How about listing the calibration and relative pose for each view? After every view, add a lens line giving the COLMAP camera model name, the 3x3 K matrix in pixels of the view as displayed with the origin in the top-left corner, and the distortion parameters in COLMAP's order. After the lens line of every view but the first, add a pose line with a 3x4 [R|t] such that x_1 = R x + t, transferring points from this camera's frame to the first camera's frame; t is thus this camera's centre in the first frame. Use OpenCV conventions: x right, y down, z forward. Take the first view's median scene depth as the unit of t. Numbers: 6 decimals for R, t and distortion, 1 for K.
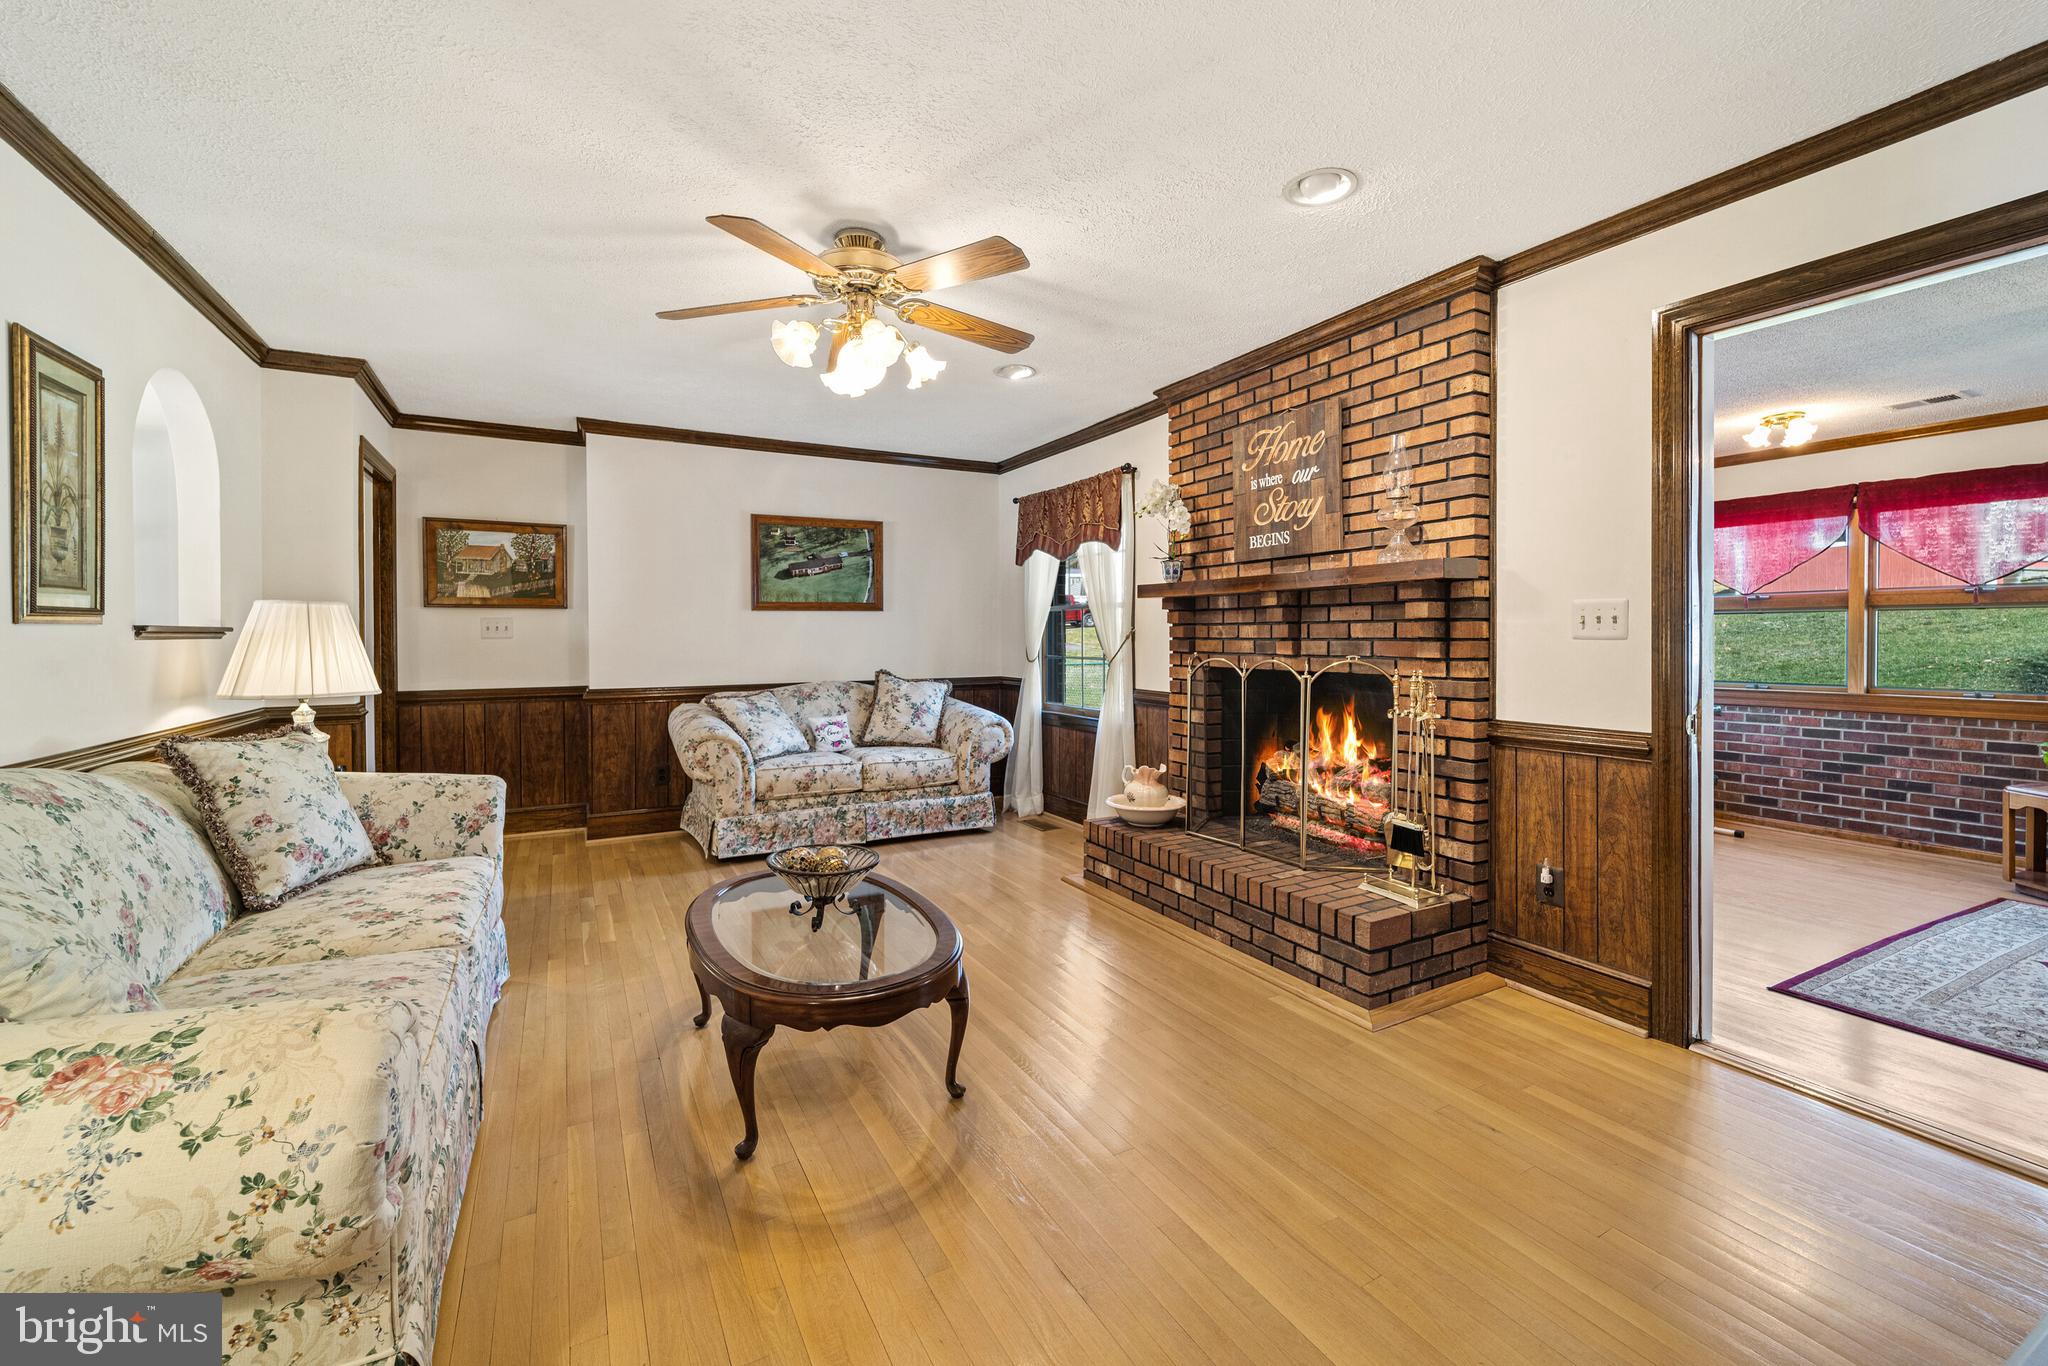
lens RADIAL K [[830.5, 0, 1029.6], [0, 830.5, 660.9], [0, 0, 1]] dist [0.000239, -0.000490]
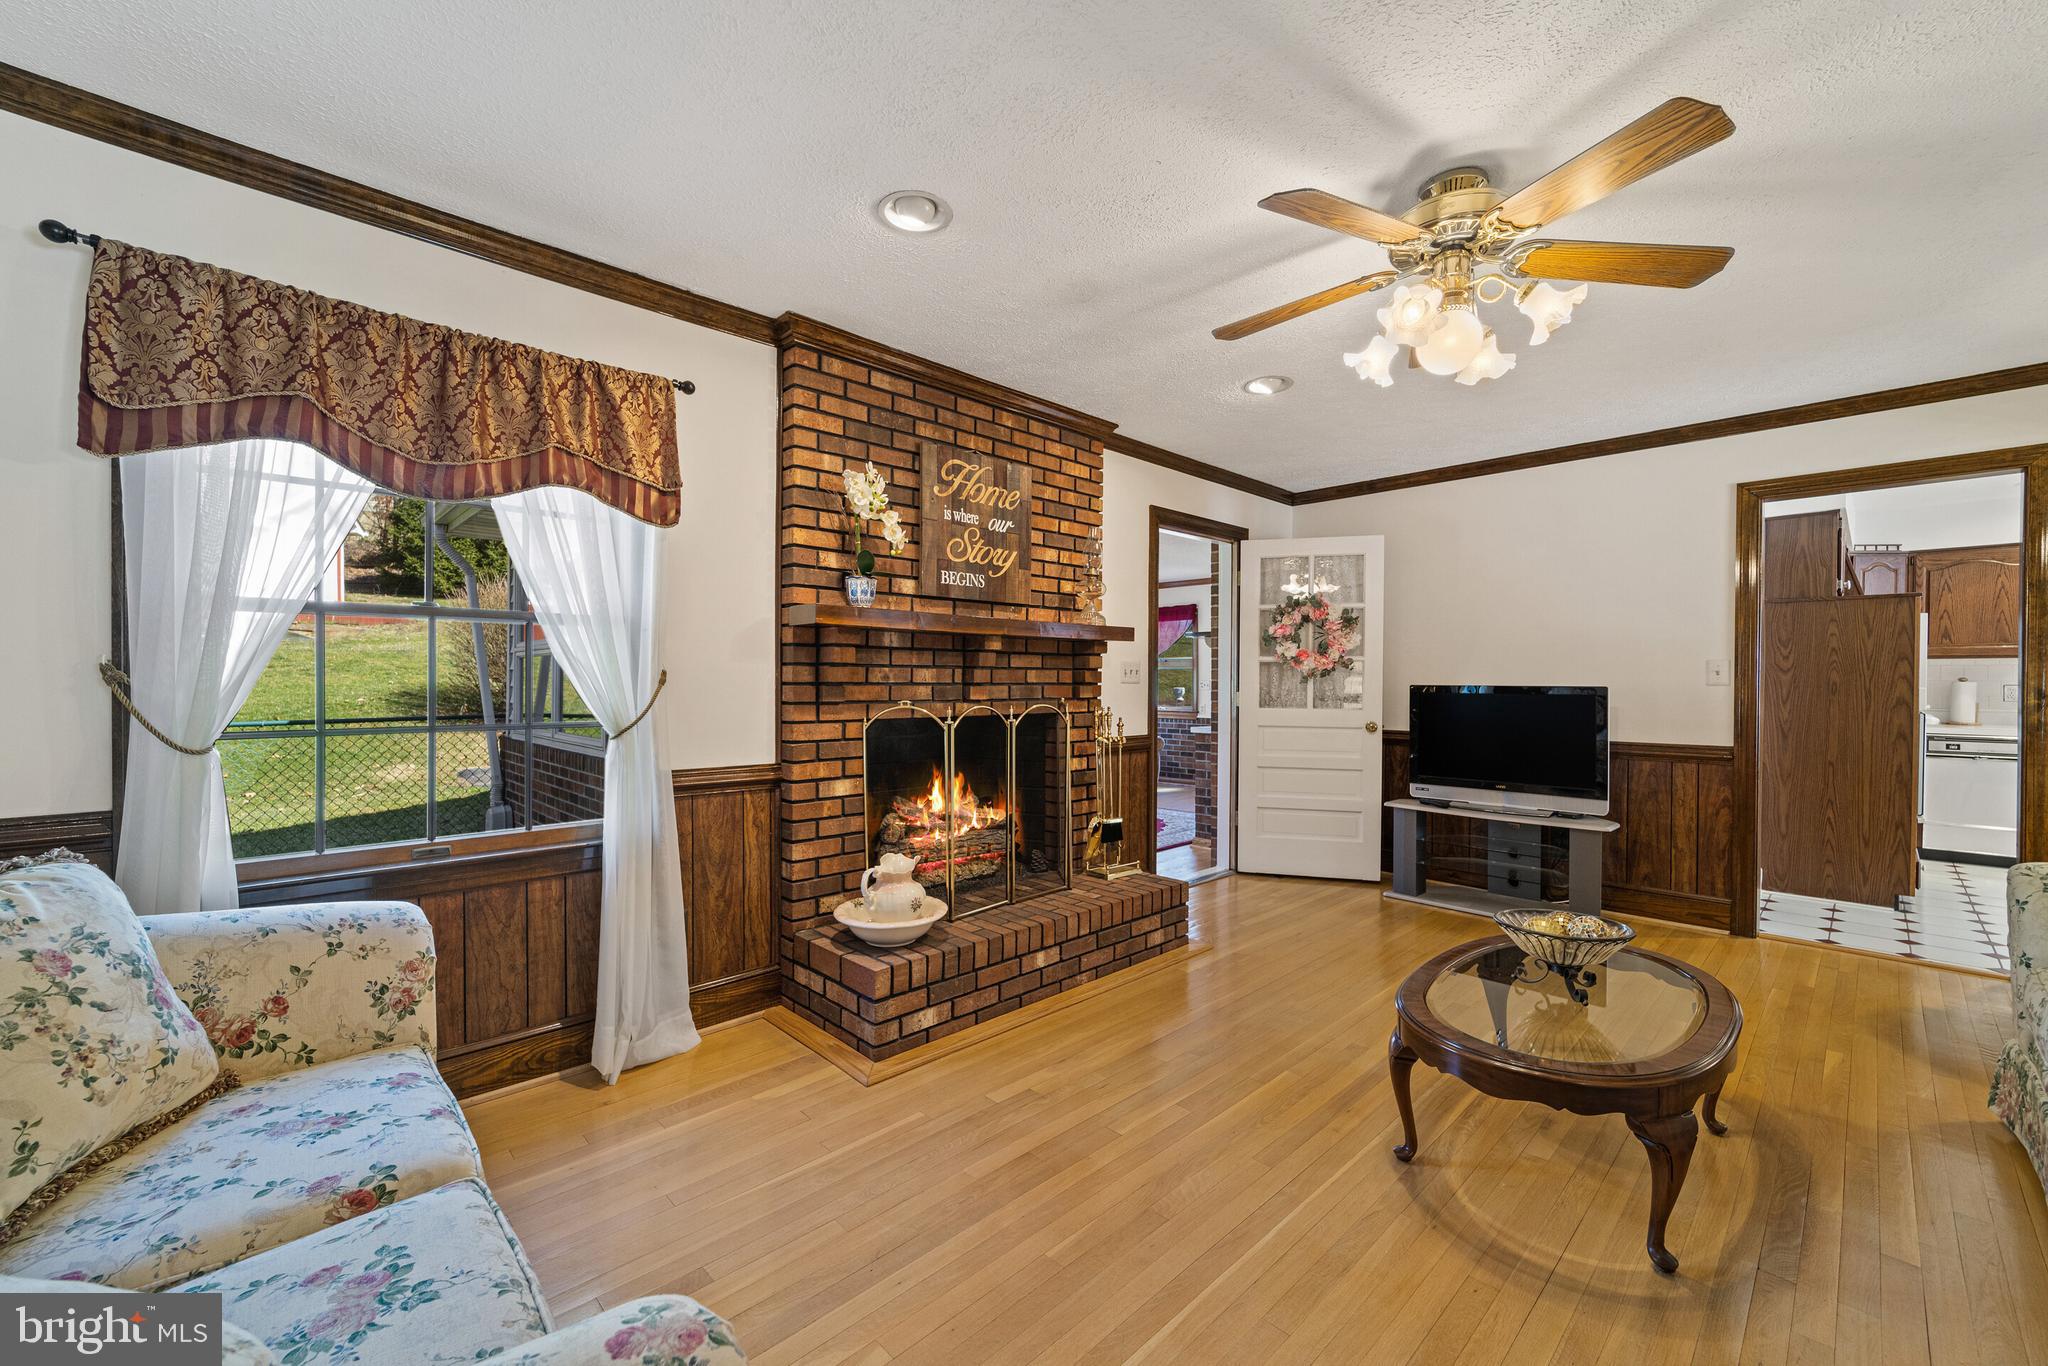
lens RADIAL K [[815.8, 0, 1039.1], [0, 815.8, 698.4], [0, 0, 1]] dist [-0.002281, -0.000463]
pose [[-0.261743, -0.015218, 0.965018, -0.639543], [0.029344, 0.999288, 0.023718, -0.029969], [-0.964691, 0.034525, -0.261110, 1.177497]]
